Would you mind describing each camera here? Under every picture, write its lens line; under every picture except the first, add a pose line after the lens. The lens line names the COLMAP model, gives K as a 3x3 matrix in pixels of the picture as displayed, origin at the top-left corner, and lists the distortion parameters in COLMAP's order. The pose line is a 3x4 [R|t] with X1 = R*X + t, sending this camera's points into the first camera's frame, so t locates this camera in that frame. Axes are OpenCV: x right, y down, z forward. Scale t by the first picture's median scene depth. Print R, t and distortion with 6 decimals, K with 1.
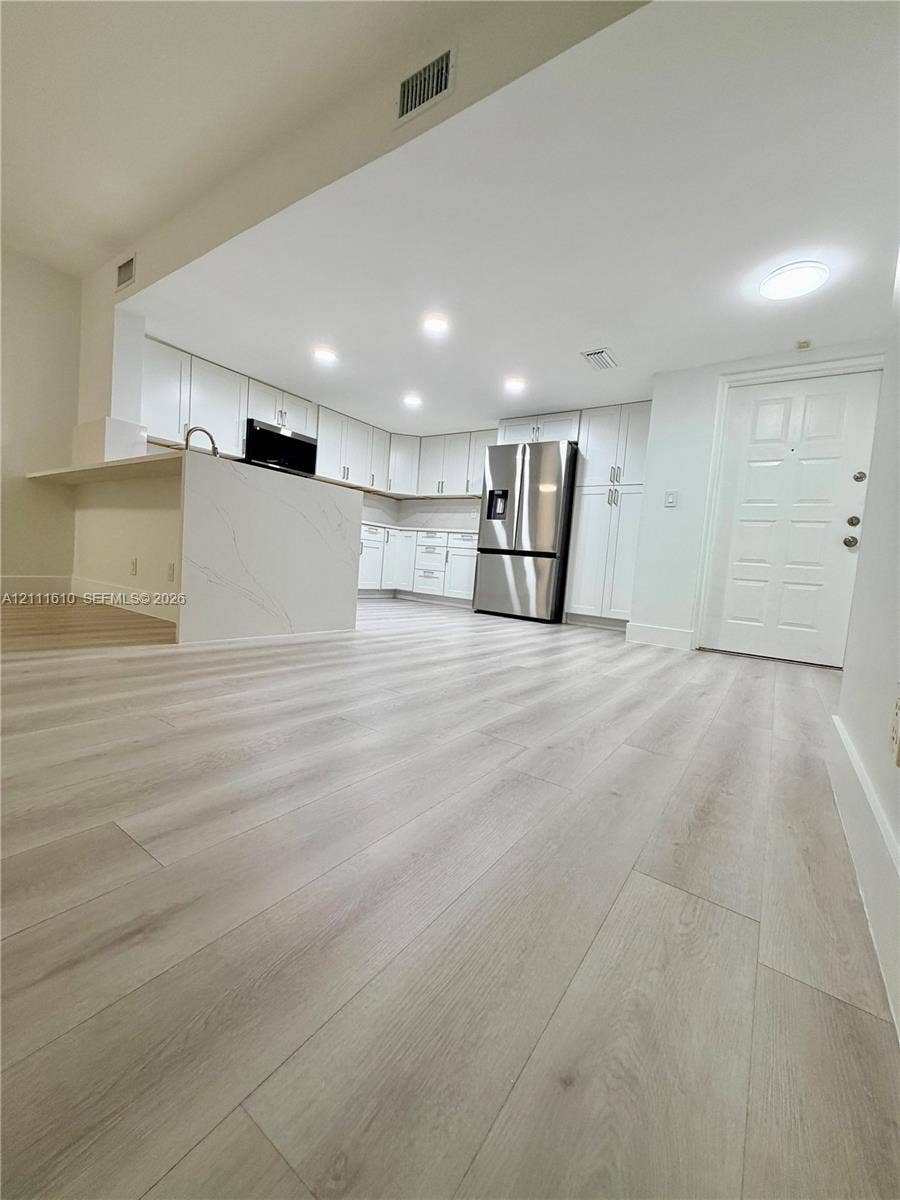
lens RADIAL K [[478.8, 0, 452.7], [0, 478.8, 595.5], [0, 0, 1]] dist [0.000500, -0.000360]
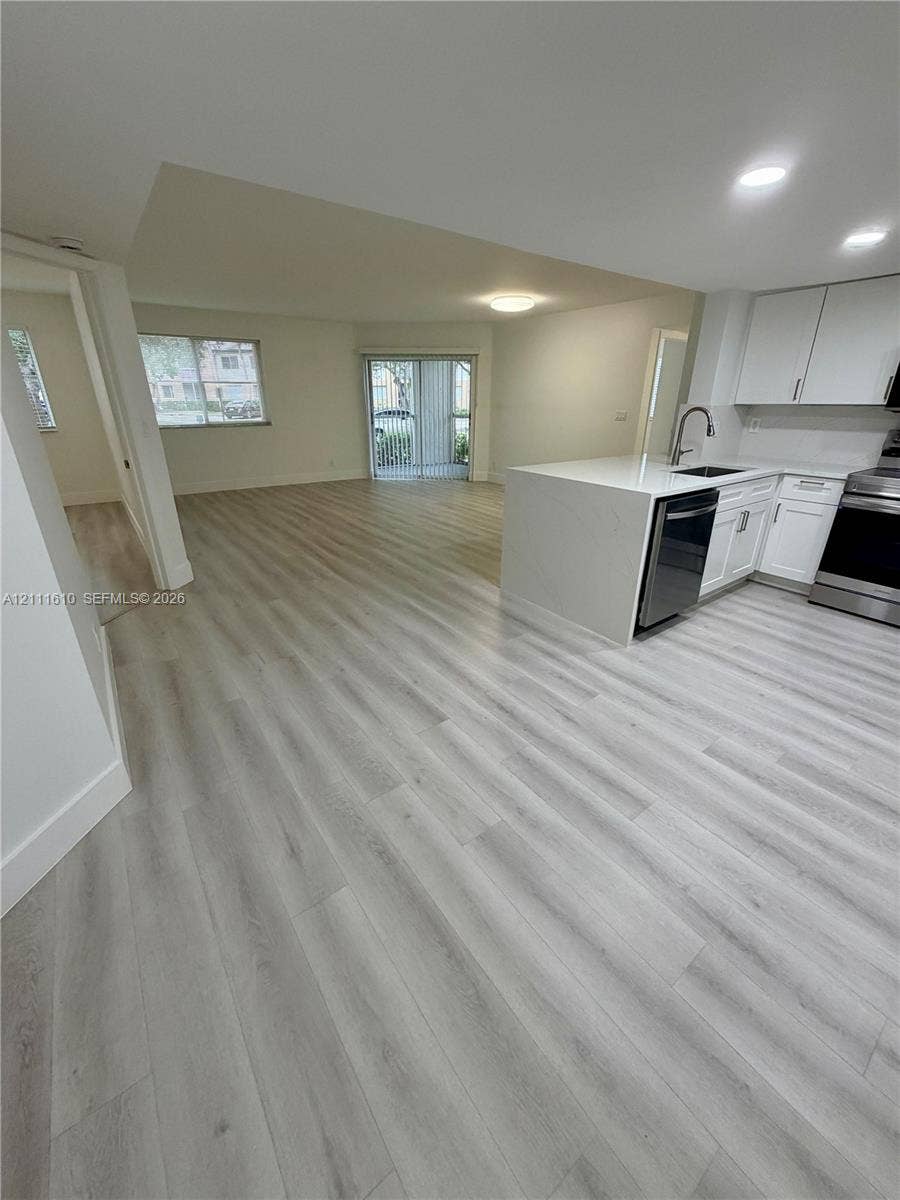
lens RADIAL K [[478.8, 0, 452.7], [0, 478.8, 595.5], [0, 0, 1]] dist [0.000500, -0.000360]
pose [[-0.323974, 0.290491, -0.900364, 0.425524], [-0.090616, 0.937789, 0.335171, -0.183102], [0.941716, 0.190174, -0.277496, 0.584427]]
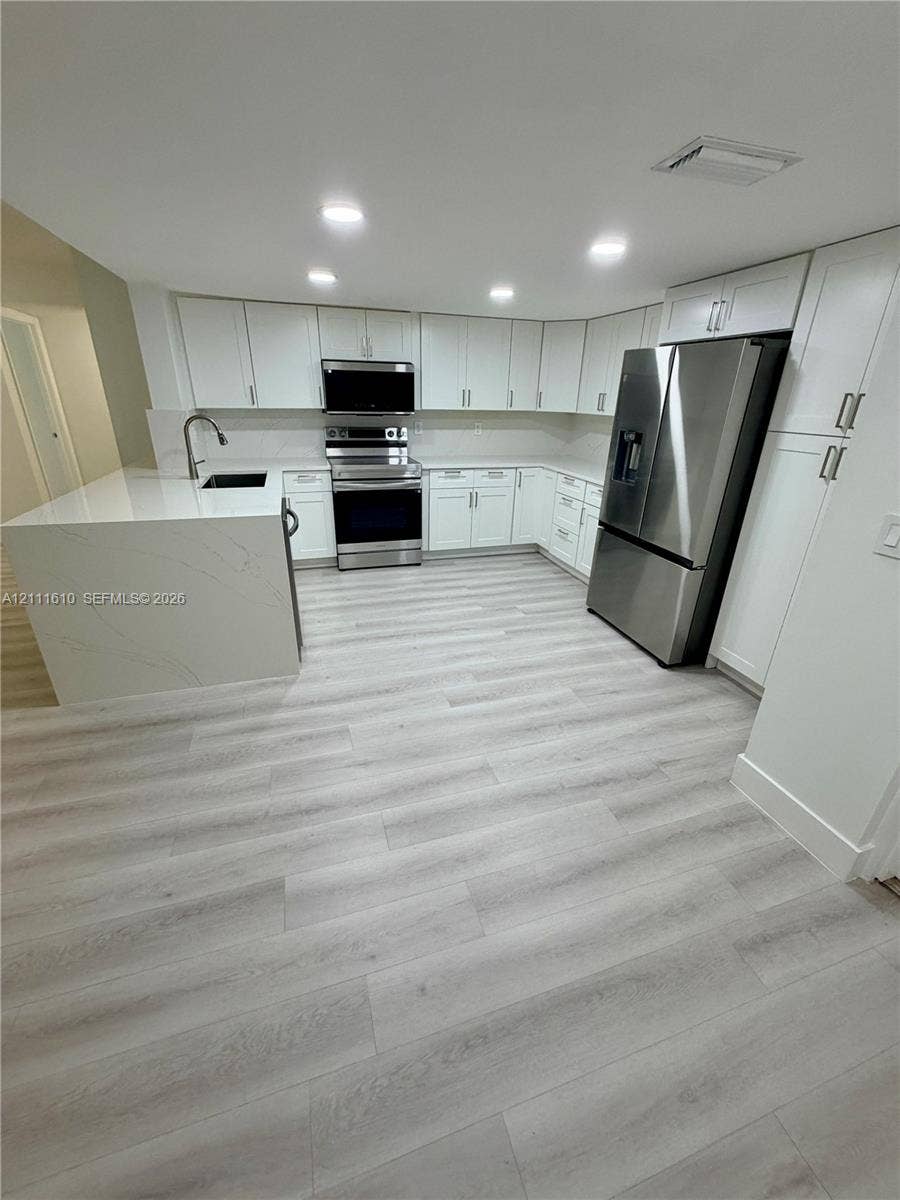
lens RADIAL K [[478.8, 0, 452.7], [0, 478.8, 595.5], [0, 0, 1]] dist [0.000500, -0.000360]
pose [[0.789906, 0.181439, -0.585772, 0.300110], [0.000028, 0.955216, 0.295909, -0.196722], [0.613228, -0.233757, 0.754526, 0.356131]]
